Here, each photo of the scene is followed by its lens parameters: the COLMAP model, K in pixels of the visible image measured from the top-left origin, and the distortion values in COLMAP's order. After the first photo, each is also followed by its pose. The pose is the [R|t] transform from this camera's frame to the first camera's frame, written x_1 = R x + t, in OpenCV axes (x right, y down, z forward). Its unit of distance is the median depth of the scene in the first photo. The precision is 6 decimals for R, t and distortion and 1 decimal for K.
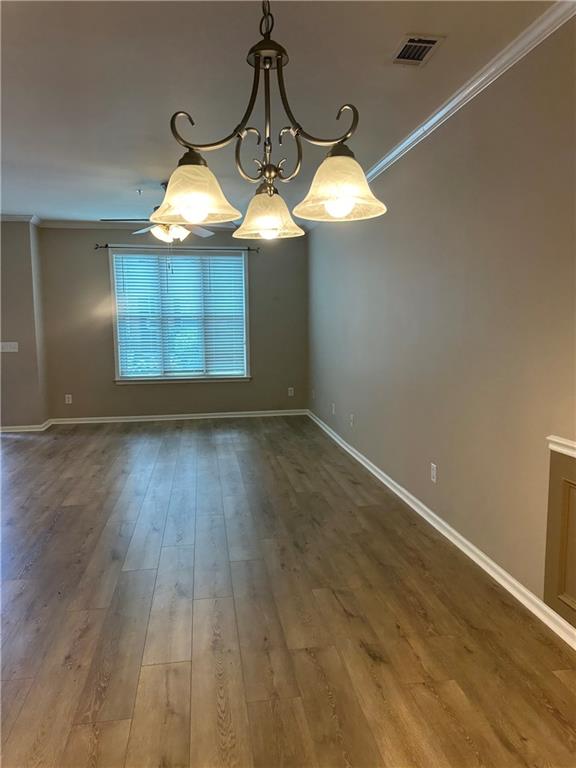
lens RADIAL K [[537.6, 0, 292.6], [0, 537.6, 383.5], [0, 0, 1]] dist [0.095096, -0.131283]
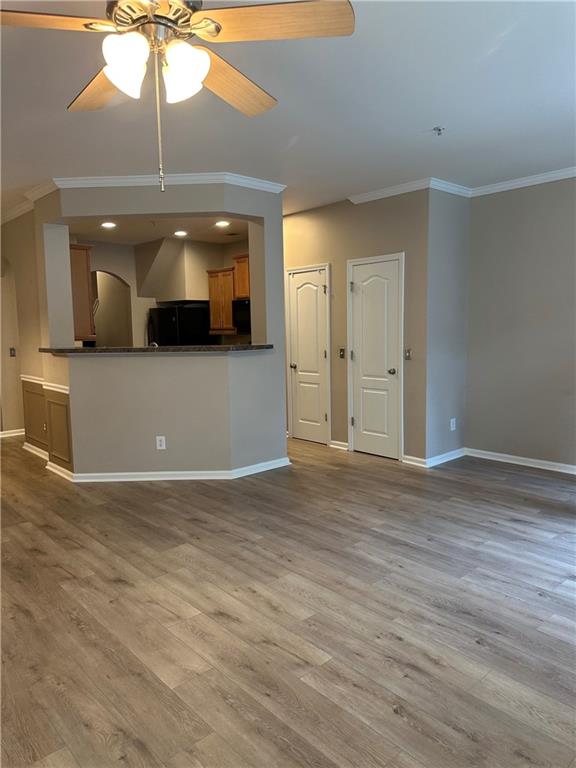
lens RADIAL K [[536.3, 0, 289.7], [0, 536.3, 379.0], [0, 0, 1]] dist [0.121469, -0.190860]
pose [[-0.842405, 0.075771, -0.533492, -0.133389], [-0.037990, 0.979249, 0.199069, -0.218855], [0.537505, 0.187964, -0.822045, 1.864637]]
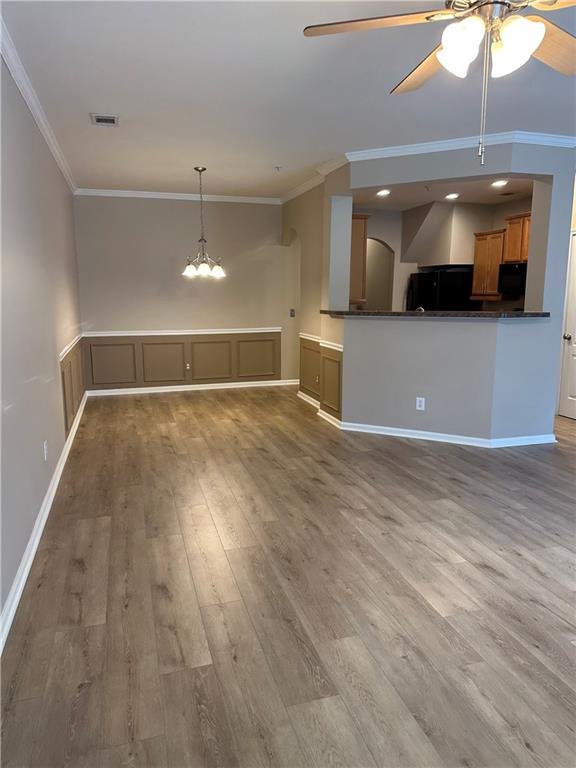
lens RADIAL K [[537.6, 0, 292.6], [0, 537.6, 383.5], [0, 0, 1]] dist [0.095096, -0.131283]
pose [[-0.991715, 0.025950, -0.125810, -0.061902], [-0.010305, 0.960157, 0.279272, -0.224893], [0.128044, 0.278255, -0.951934, 1.902283]]
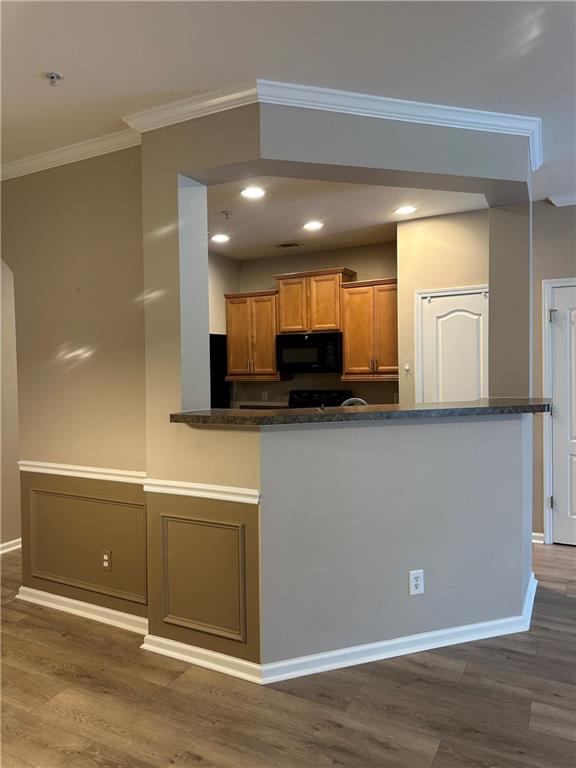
lens RADIAL K [[537.6, 0, 292.6], [0, 537.6, 383.5], [0, 0, 1]] dist [0.095096, -0.131283]
pose [[-0.608776, 0.042706, -0.792192, 0.108810], [-0.070576, 0.991676, 0.107695, -0.121028], [0.790197, 0.121472, -0.600694, 0.907455]]
